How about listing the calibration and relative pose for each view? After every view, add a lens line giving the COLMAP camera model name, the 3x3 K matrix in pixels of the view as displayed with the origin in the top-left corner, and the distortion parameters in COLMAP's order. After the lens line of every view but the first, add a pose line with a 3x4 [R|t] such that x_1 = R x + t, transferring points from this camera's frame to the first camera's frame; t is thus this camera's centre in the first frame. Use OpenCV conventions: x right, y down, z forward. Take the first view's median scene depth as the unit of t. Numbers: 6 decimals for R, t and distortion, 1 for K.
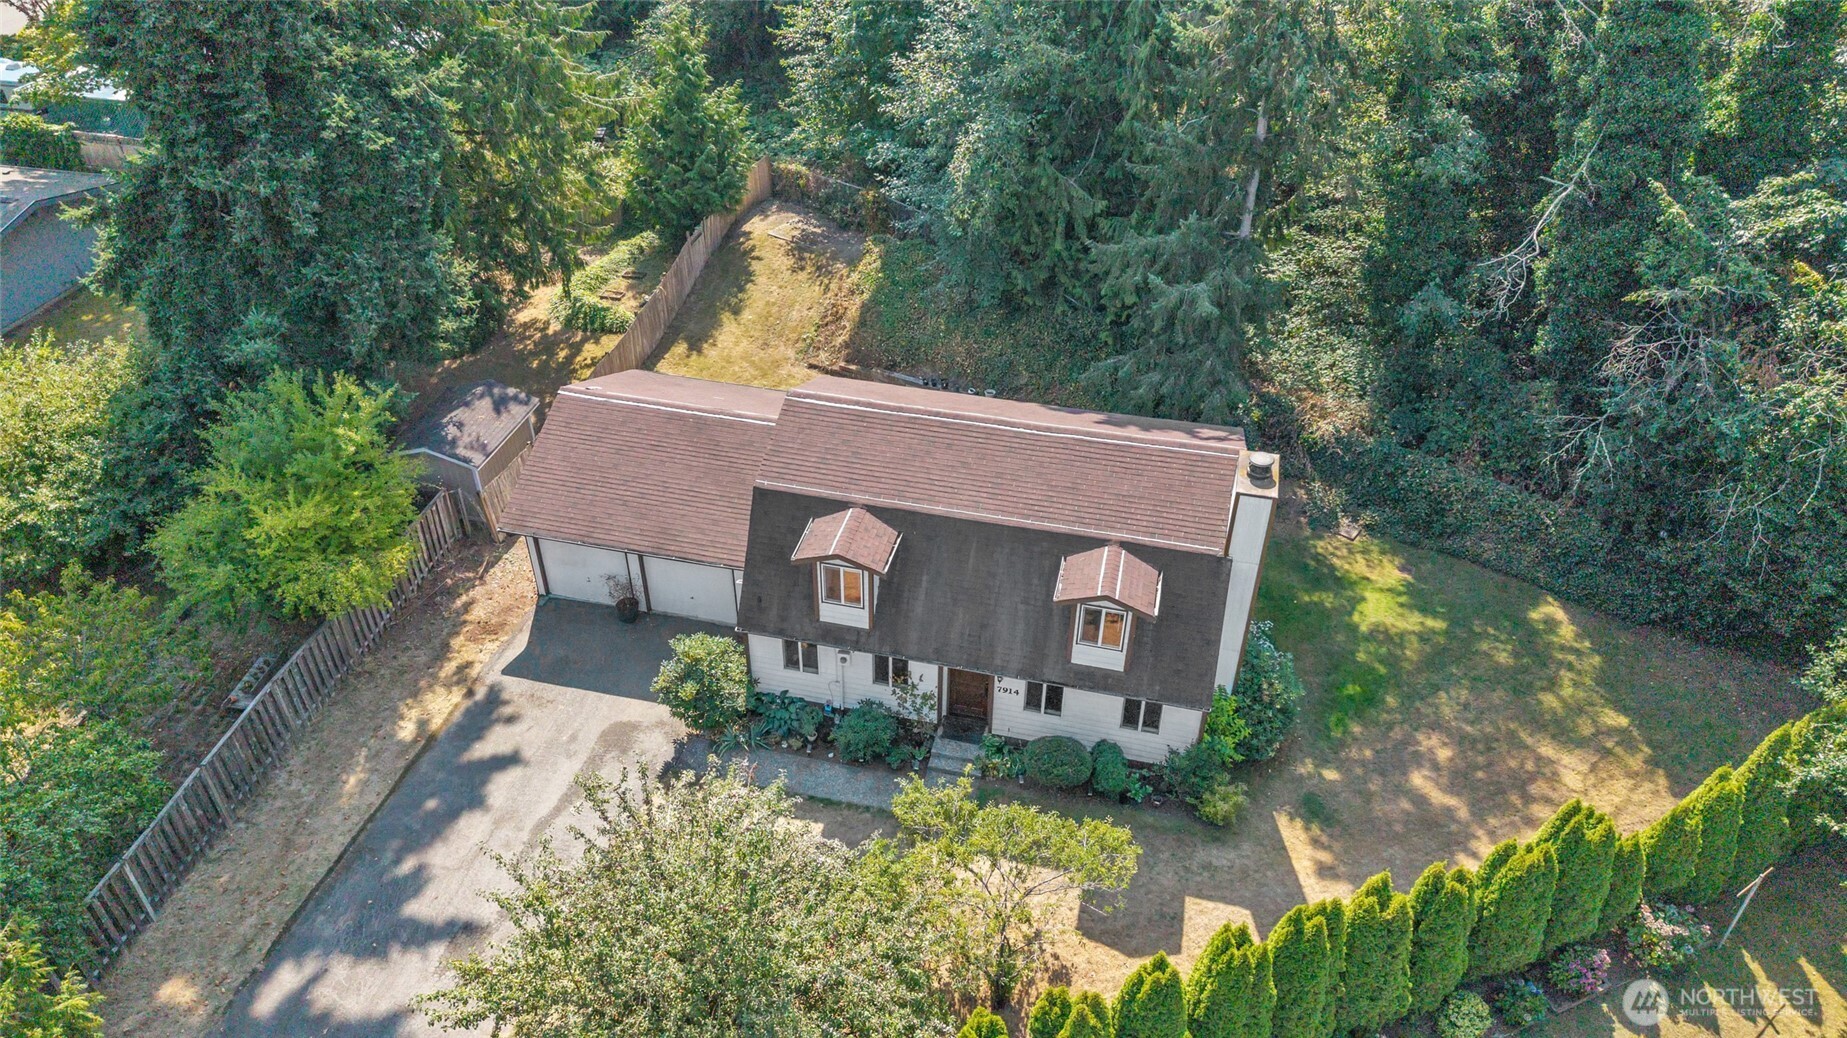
lens RADIAL K [[1242.4, 0, 923.5], [0, 1242.4, 519.0], [0, 0, 1]] dist [0.009512, 0.000031]
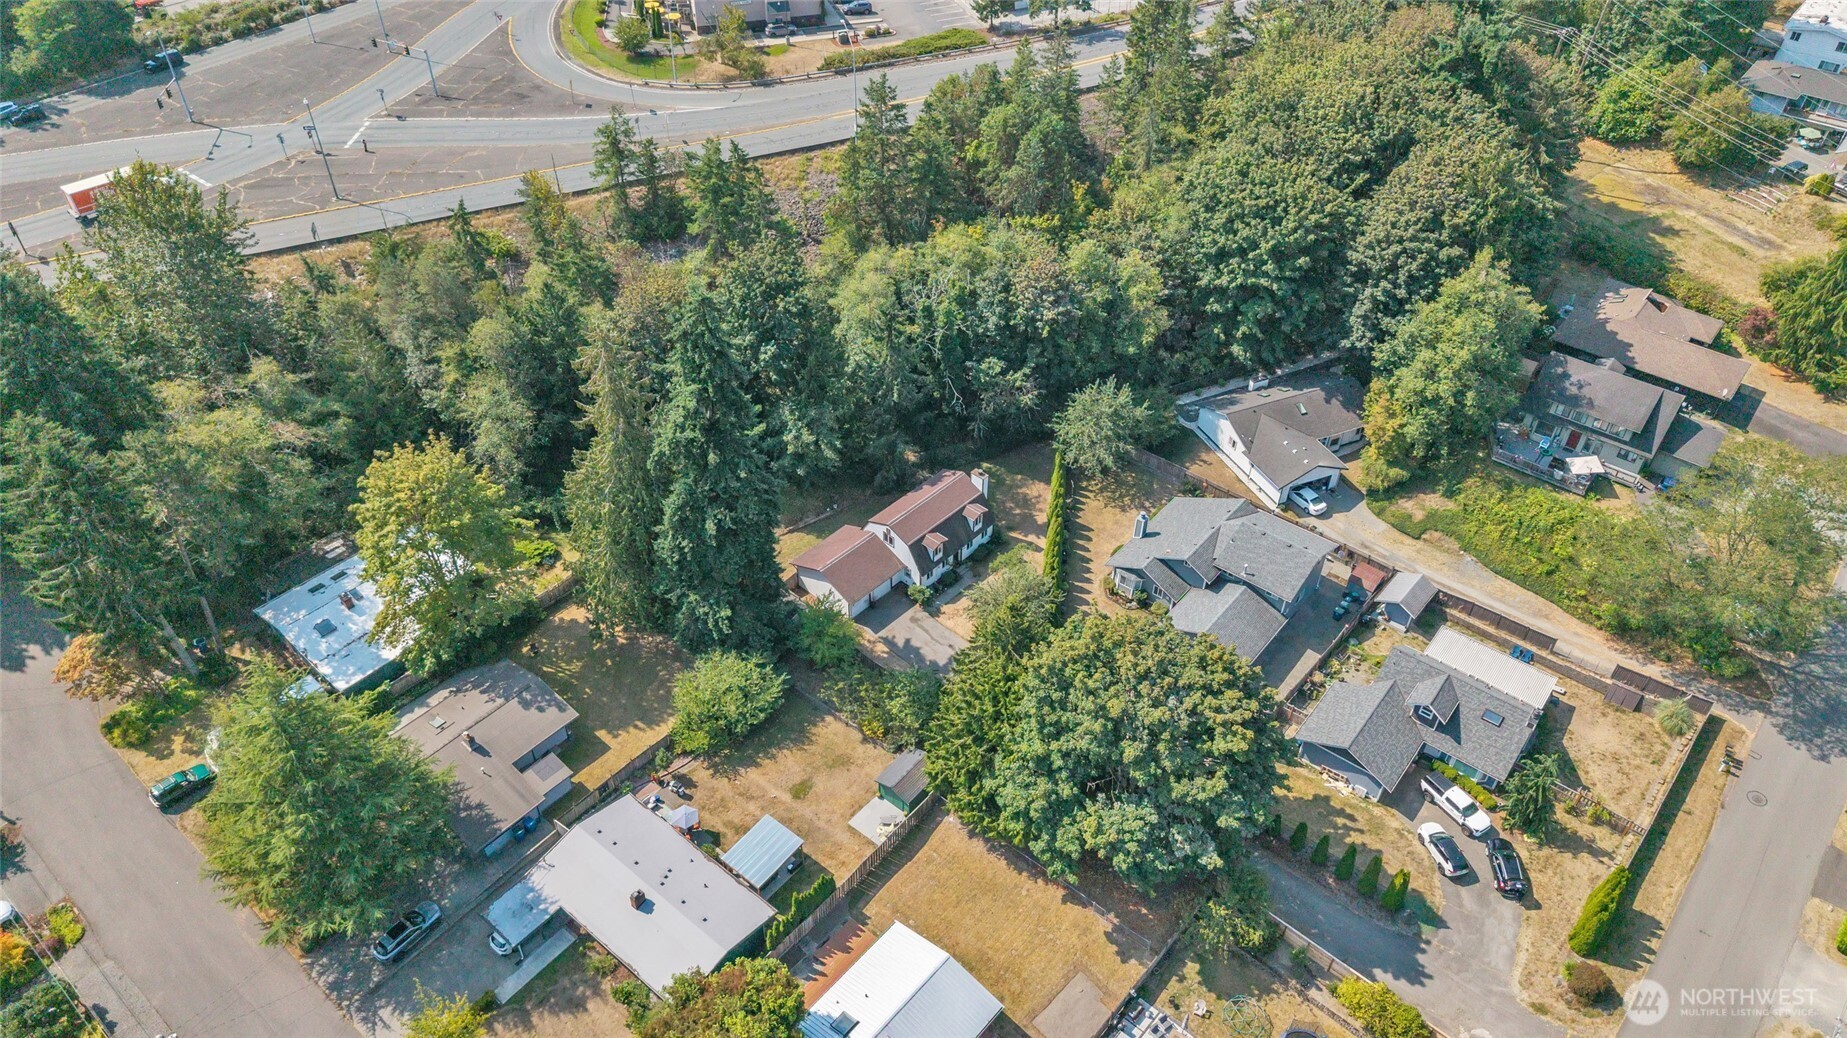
lens RADIAL K [[1254.0, 0, 912.6], [0, 1254.0, 525.2], [0, 0, 1]] dist [-0.000694, 0.000311]
pose [[0.482797, -0.581663, 0.654656, -2.658101], [0.515363, 0.793113, 0.324611, -1.350188], [-0.708031, 0.180665, 0.682680, -1.754668]]
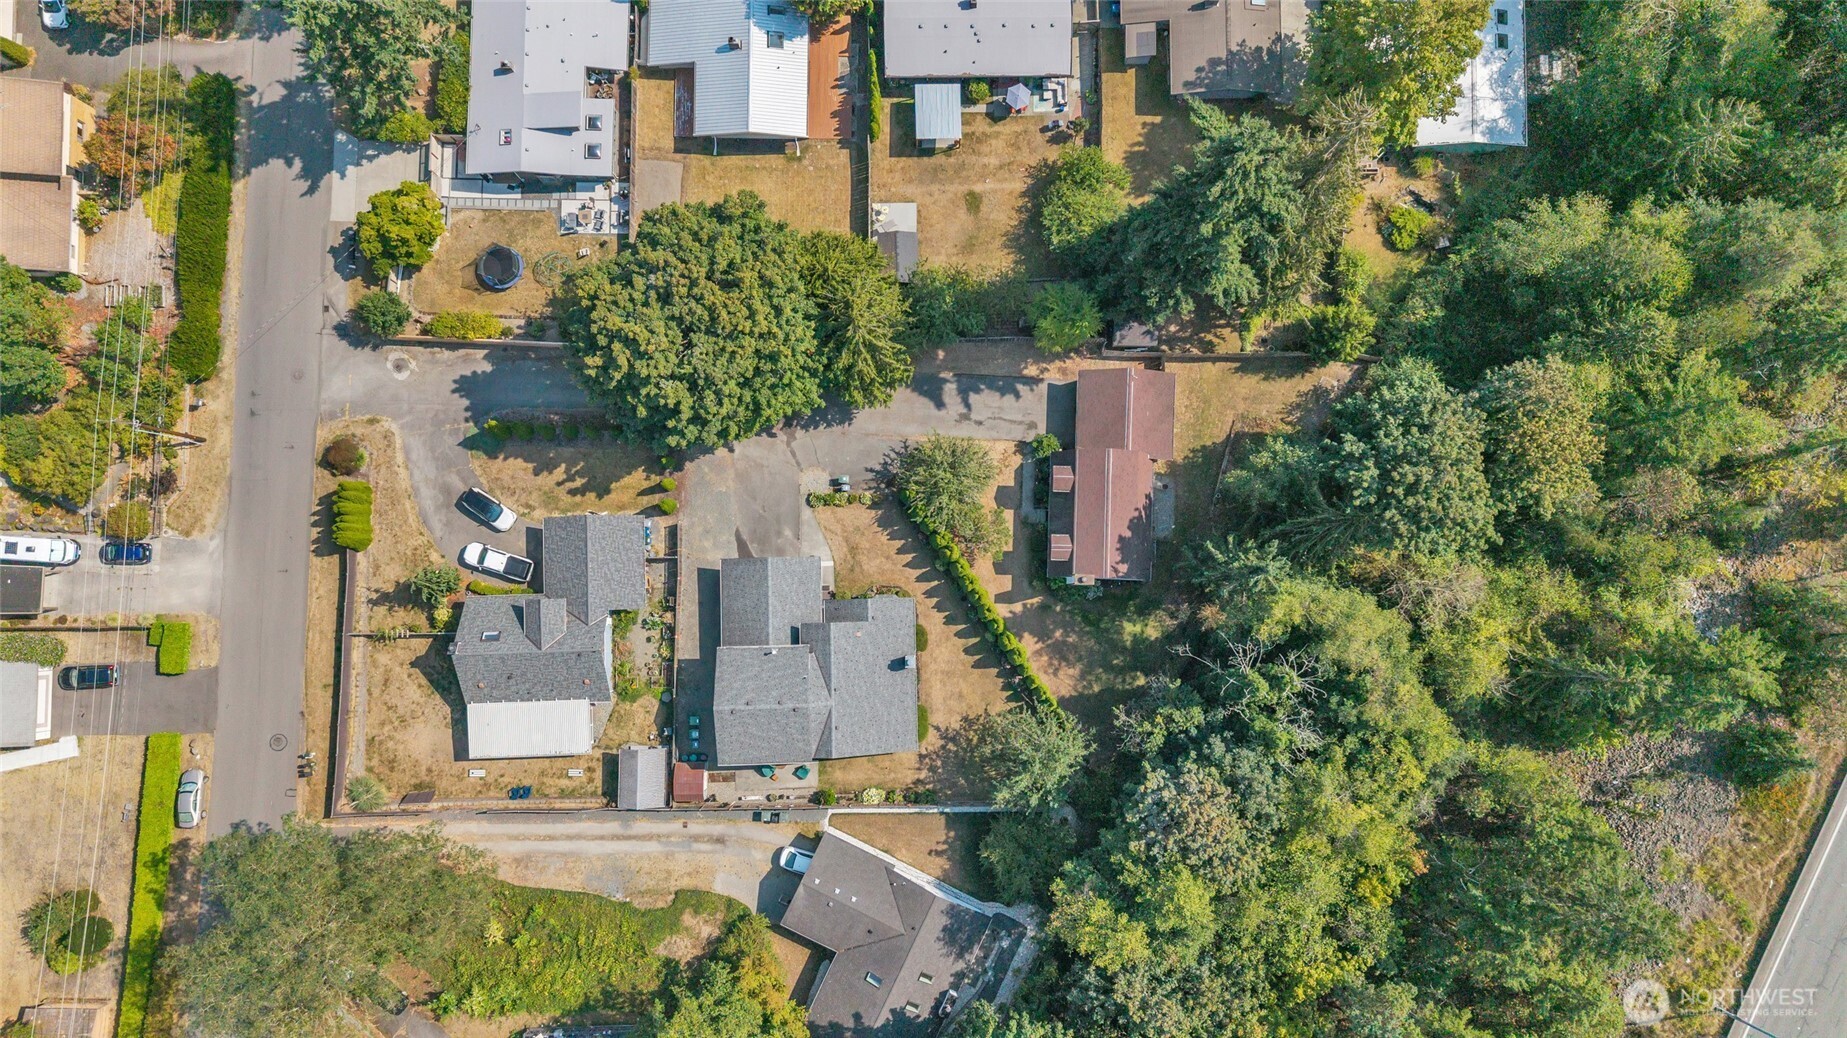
lens RADIAL K [[1249.9, 0, 918.8], [0, 1249.9, 519.6], [0, 0, 1]] dist [0.004739, 0.001636]
pose [[0.206217, 0.976443, -0.063518, 0.200272], [-0.589935, 0.175854, 0.788069, -2.538383], [0.780674, -0.125042, 0.612301, -1.615906]]
